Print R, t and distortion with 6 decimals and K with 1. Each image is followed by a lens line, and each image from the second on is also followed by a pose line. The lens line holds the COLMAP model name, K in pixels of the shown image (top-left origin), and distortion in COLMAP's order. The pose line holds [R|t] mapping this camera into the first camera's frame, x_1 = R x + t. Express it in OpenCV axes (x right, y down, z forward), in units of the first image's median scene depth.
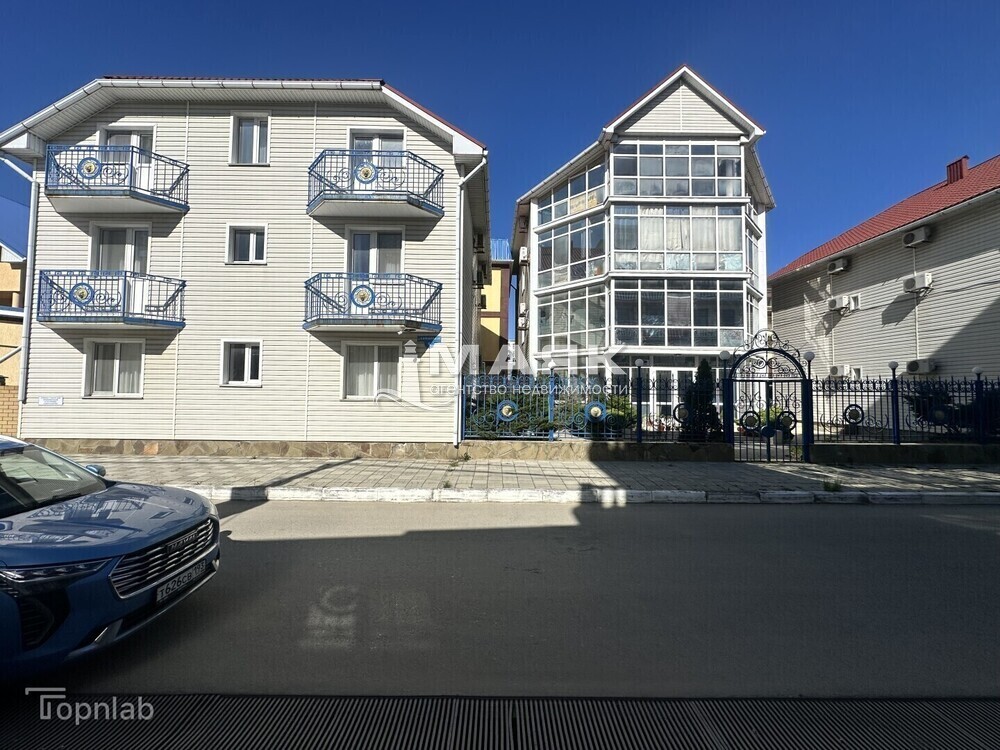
lens RADIAL K [[397.0, 0, 498.7], [0, 397.0, 376.1], [0, 0, 1]] dist [-0.008578, 0.001920]
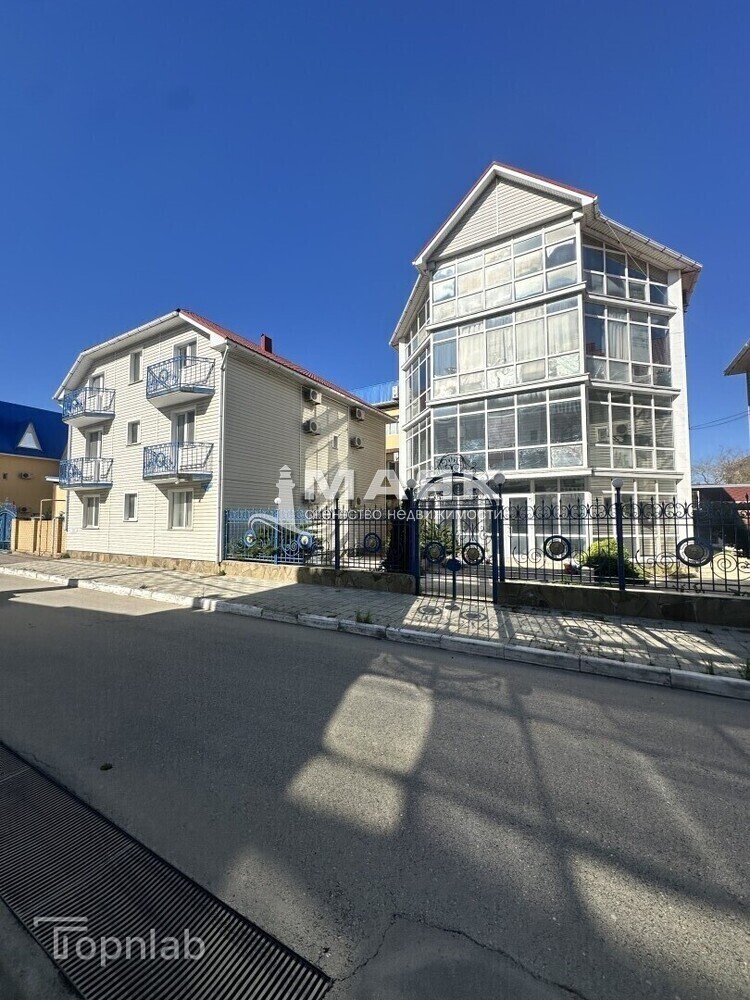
lens RADIAL K [[397.0, 0, 374.1], [0, 397.0, 500.2], [0, 0, 1]] dist [-0.008578, 0.001920]
pose [[0.858657, -0.038075, -0.511134, 0.951559], [0.027593, 0.999225, -0.028081, 0.012792], [0.511807, 0.010008, 0.859042, 0.116120]]
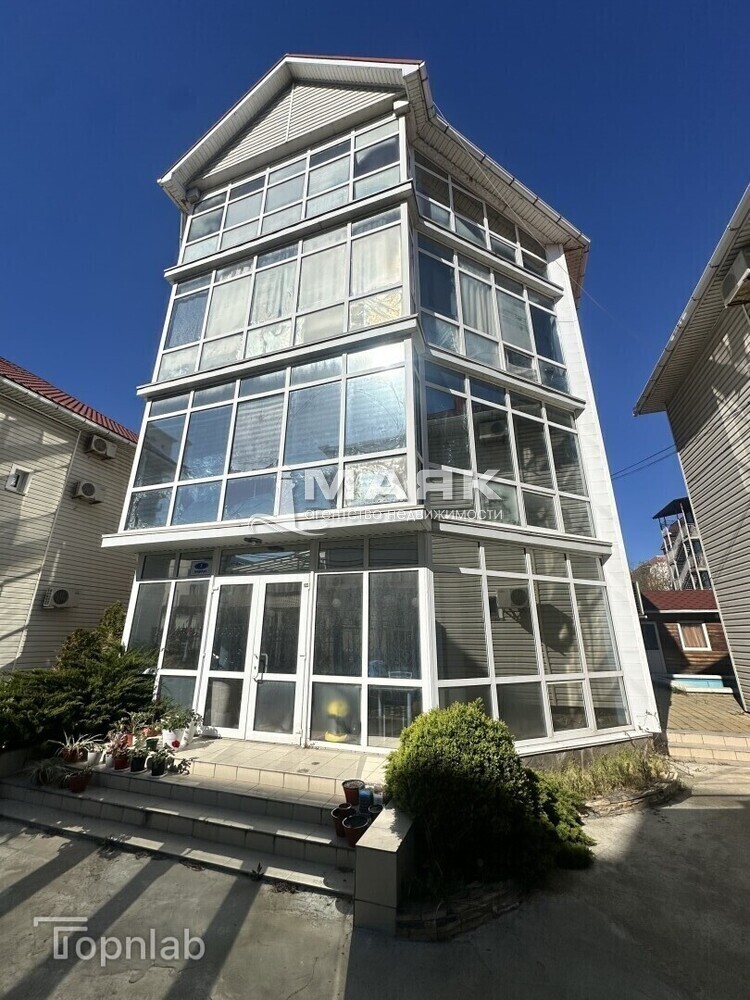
lens RADIAL K [[397.0, 0, 376.1], [0, 397.0, 499.1], [0, 0, 1]] dist [-0.008578, 0.001920]
pose [[0.944724, -0.113784, -0.307491, 1.000432], [0.019595, 0.955767, -0.293470, 0.033768], [0.327282, 0.271223, 0.905165, 0.978943]]
